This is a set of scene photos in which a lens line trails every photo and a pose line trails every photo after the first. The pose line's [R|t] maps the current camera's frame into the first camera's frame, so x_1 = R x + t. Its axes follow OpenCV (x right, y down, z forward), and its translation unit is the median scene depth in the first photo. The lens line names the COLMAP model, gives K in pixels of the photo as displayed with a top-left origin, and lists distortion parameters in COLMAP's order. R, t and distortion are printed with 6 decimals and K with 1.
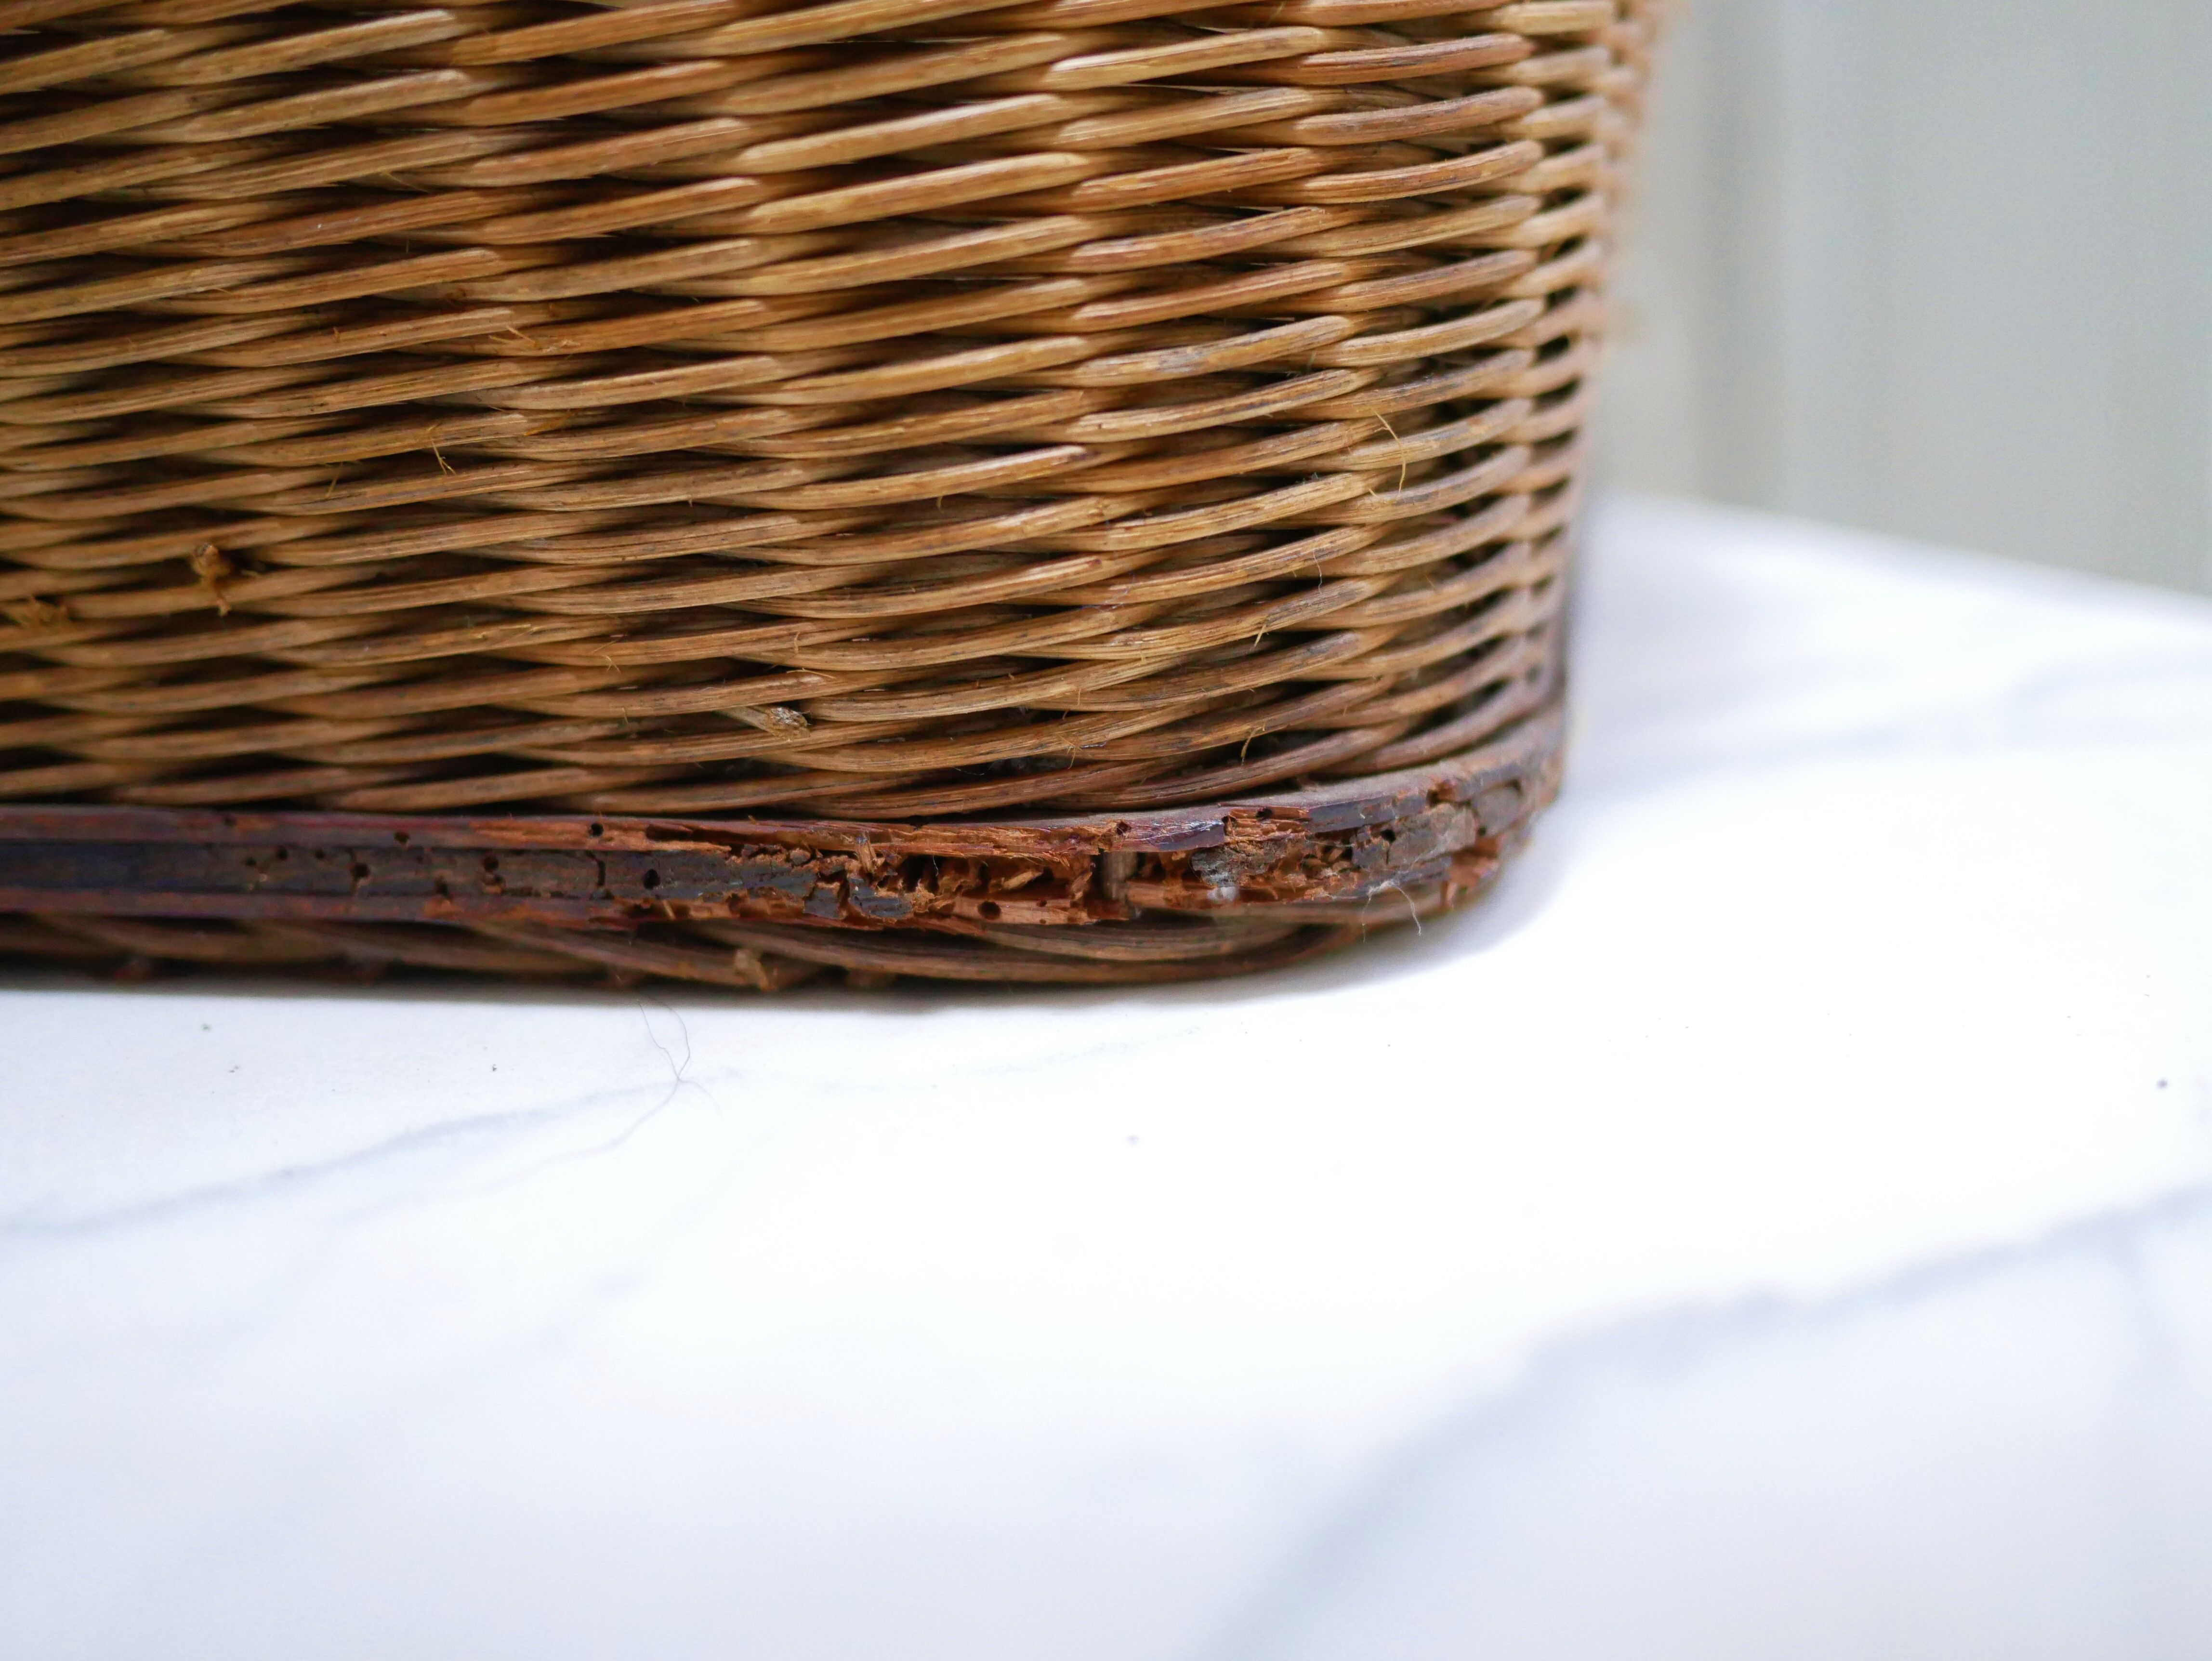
lens RADIAL K [[2569.1, 0, 1107.0], [0, 2569.1, 828.4], [0, 0, 1]] dist [-0.006512, 0.000000]
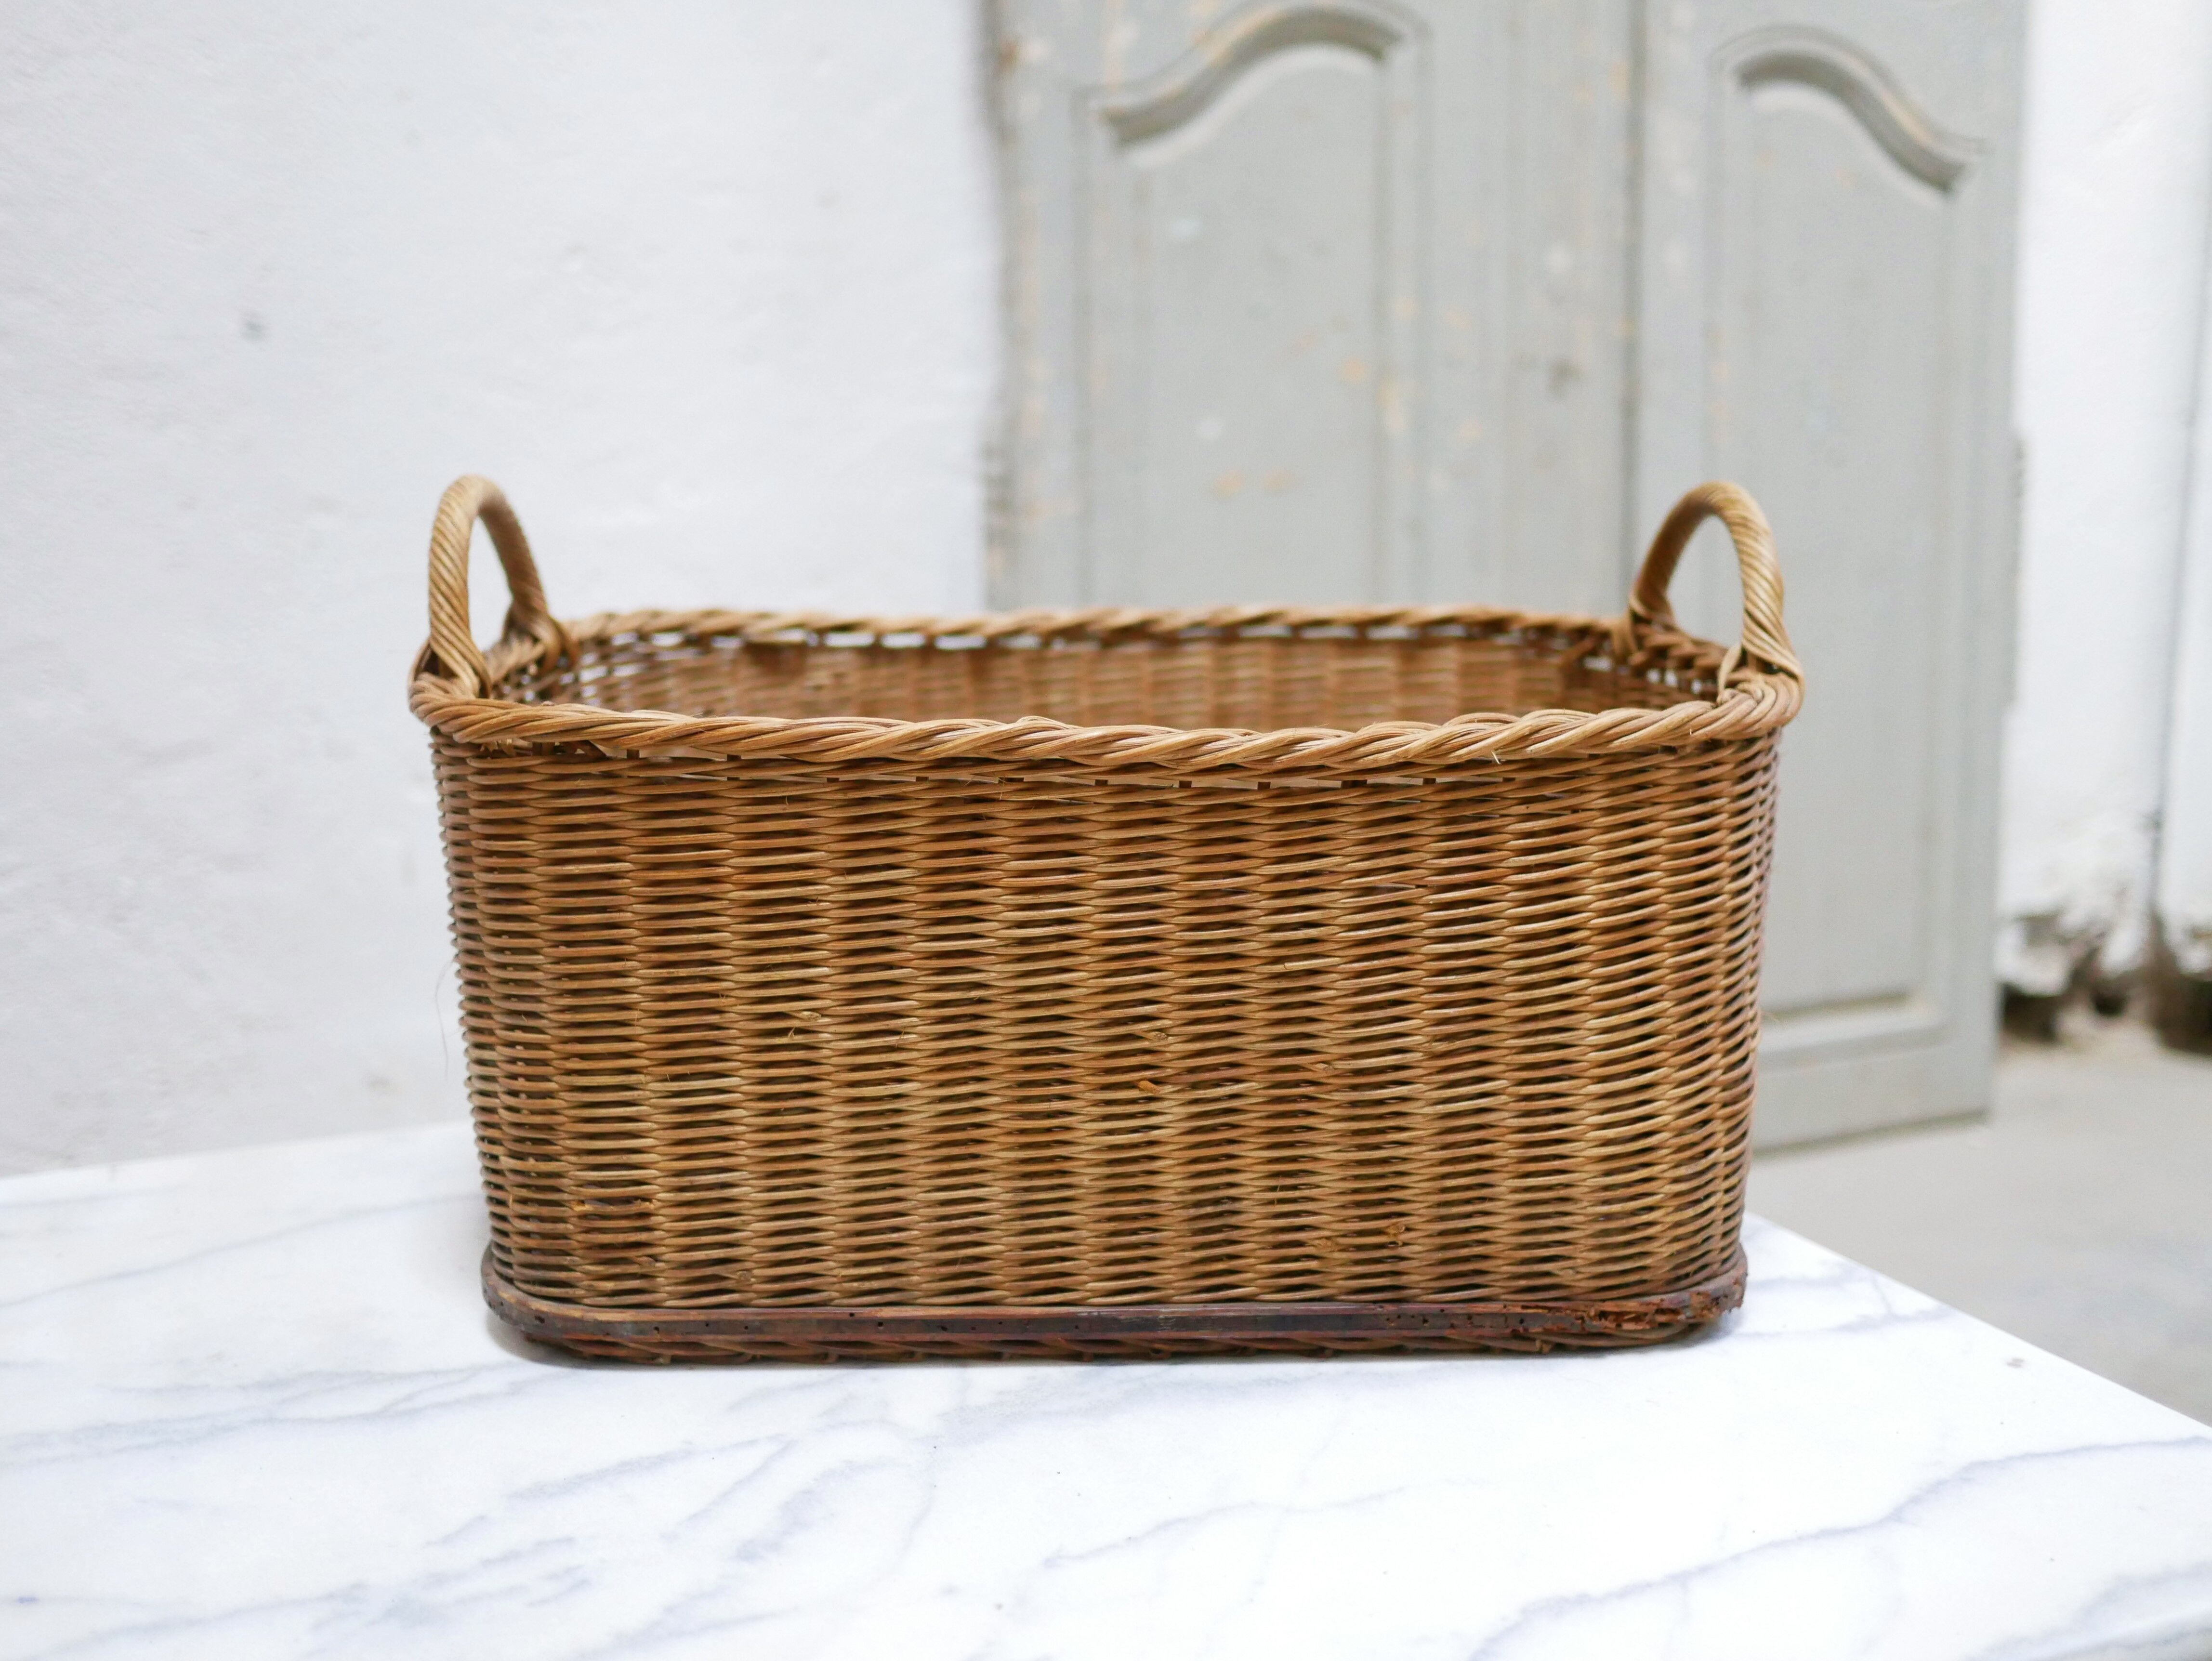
lens RADIAL K [[2569.1, 0, 1121.3], [0, 2569.1, 817.5], [0, 0, 1]] dist [-0.006512, 0.000000]
pose [[0.966253, 0.003510, 0.257573, -1.532405], [0.019678, 0.995980, -0.087390, -0.346911], [-0.256844, 0.089509, 0.962299, -2.098401]]
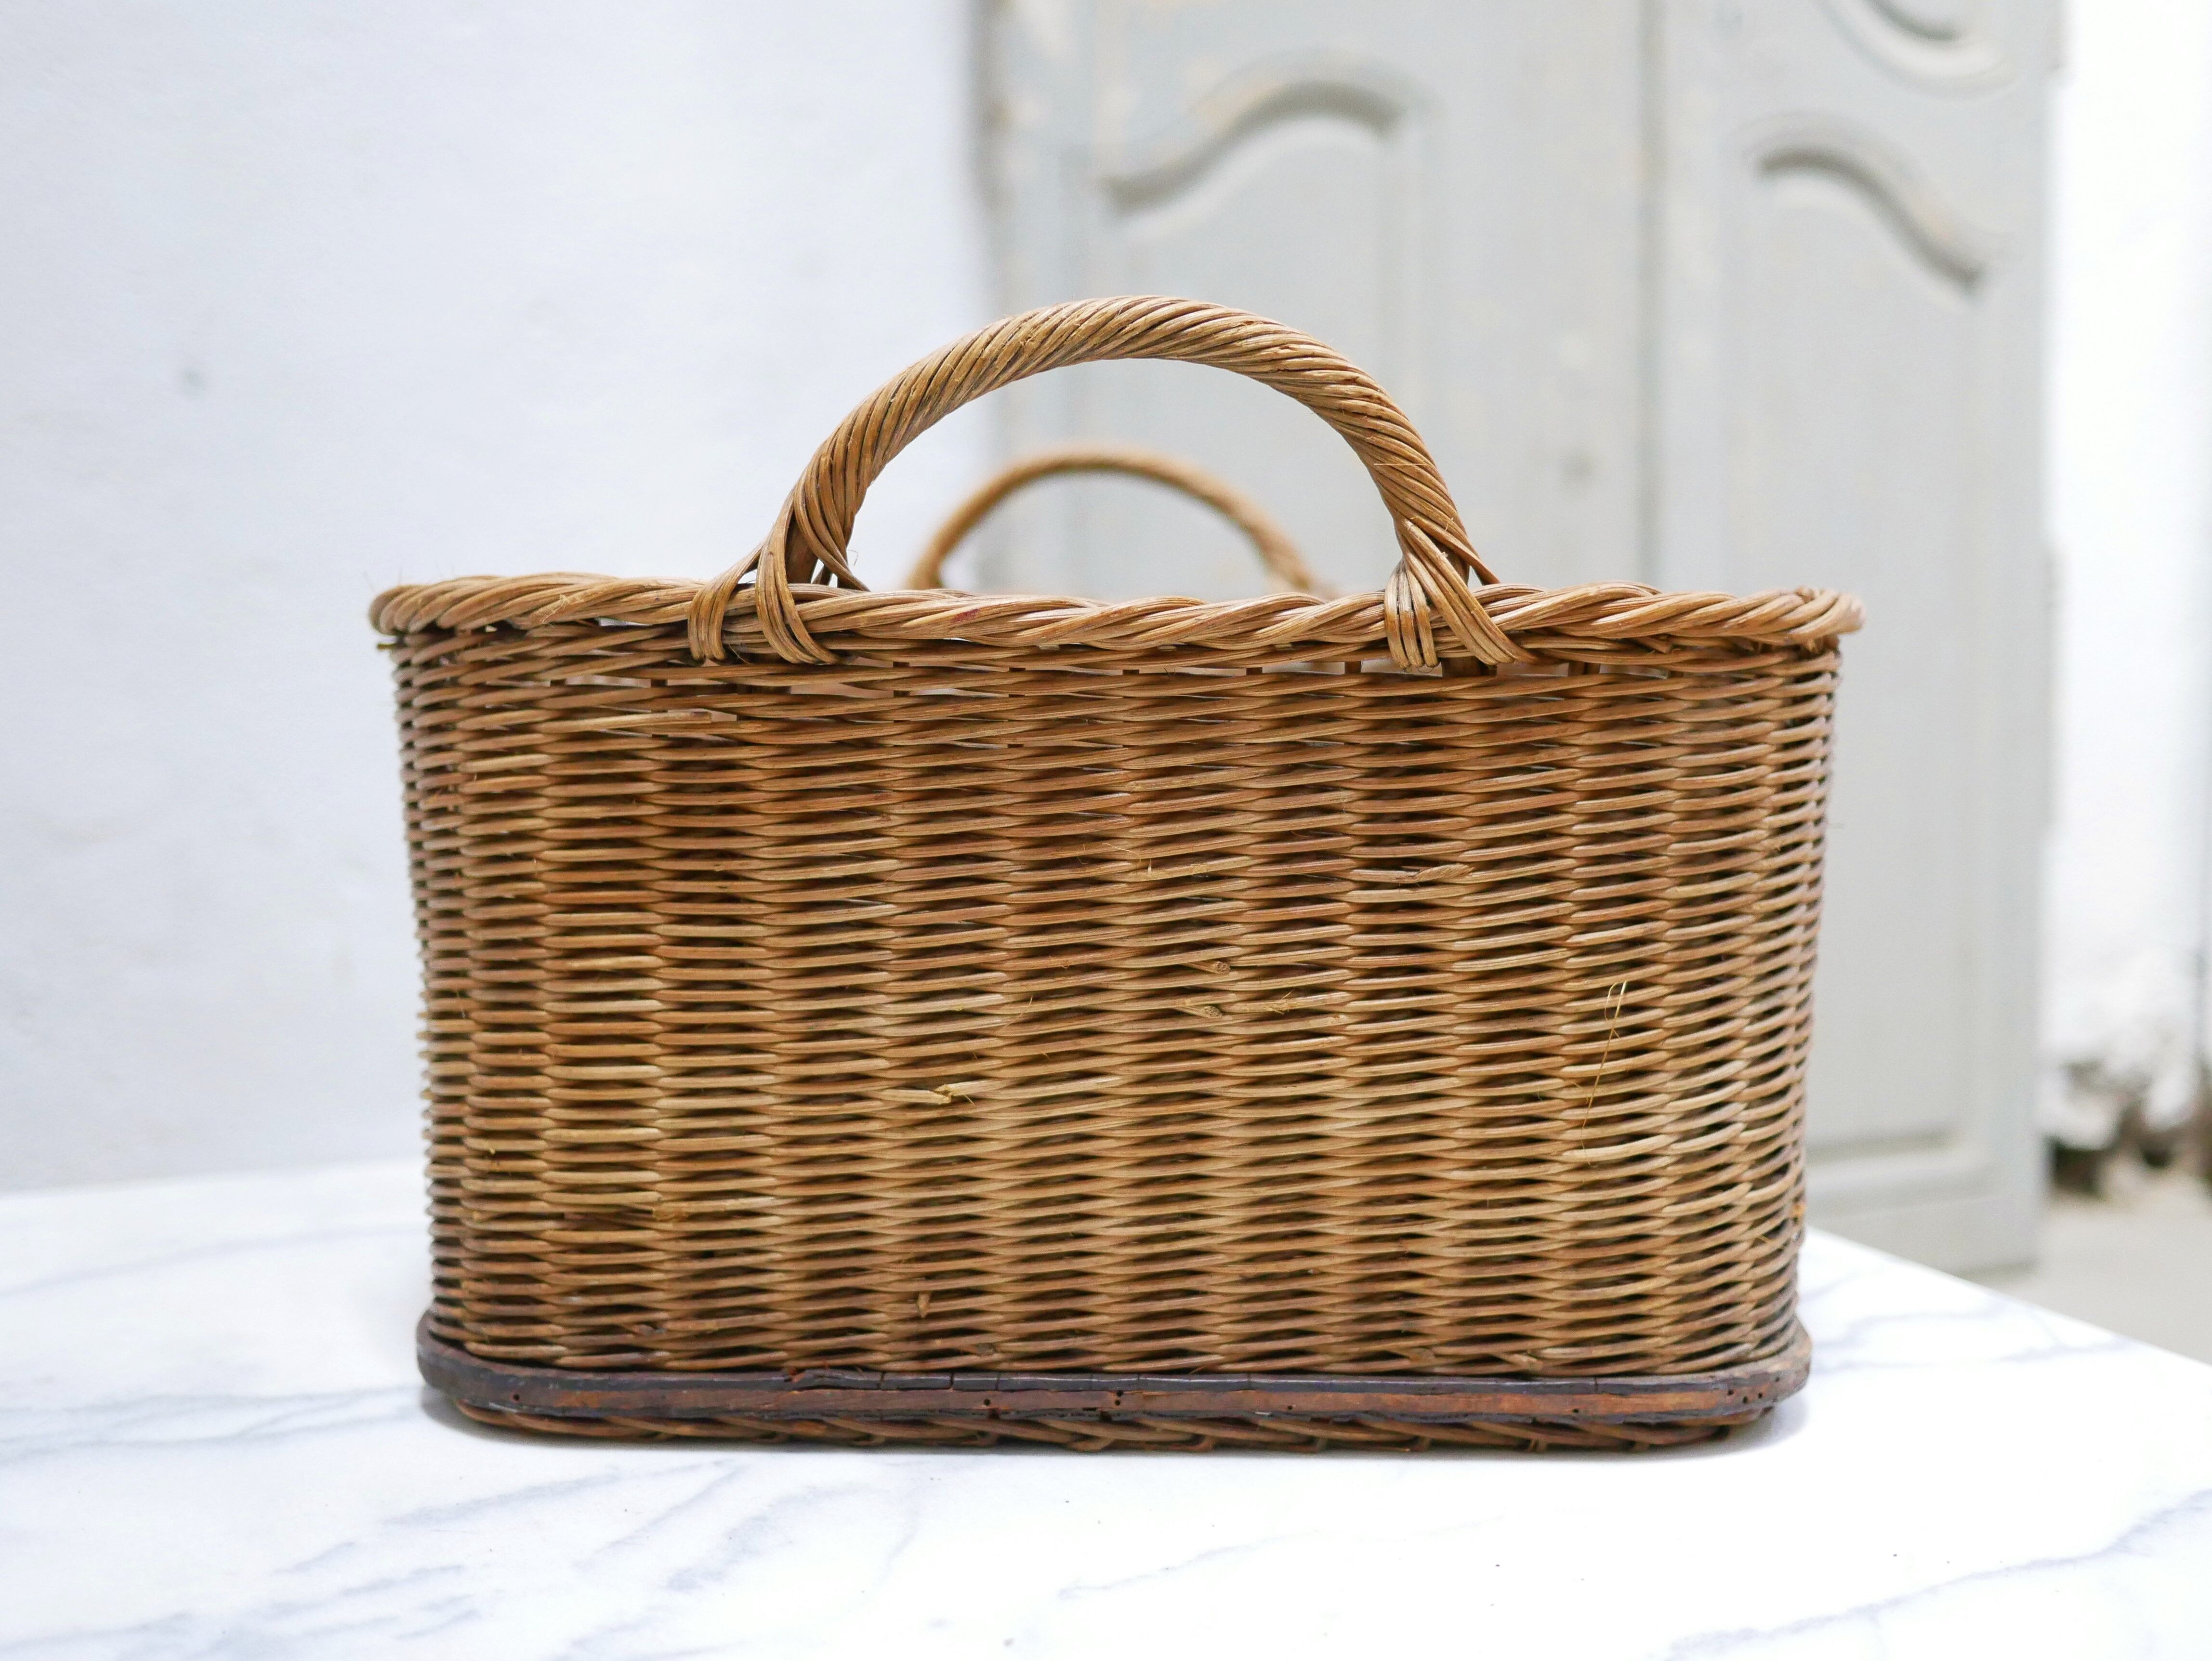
lens RADIAL K [[2569.1, 0, 1119.3], [0, 2569.1, 817.2], [0, 0, 1]] dist [-0.006512, 0.000000]
pose [[0.963798, 0.030286, 0.264906, -1.445353], [0.017309, 0.984326, -0.175509, -0.056157], [-0.266069, 0.173741, 0.948167, -1.538959]]
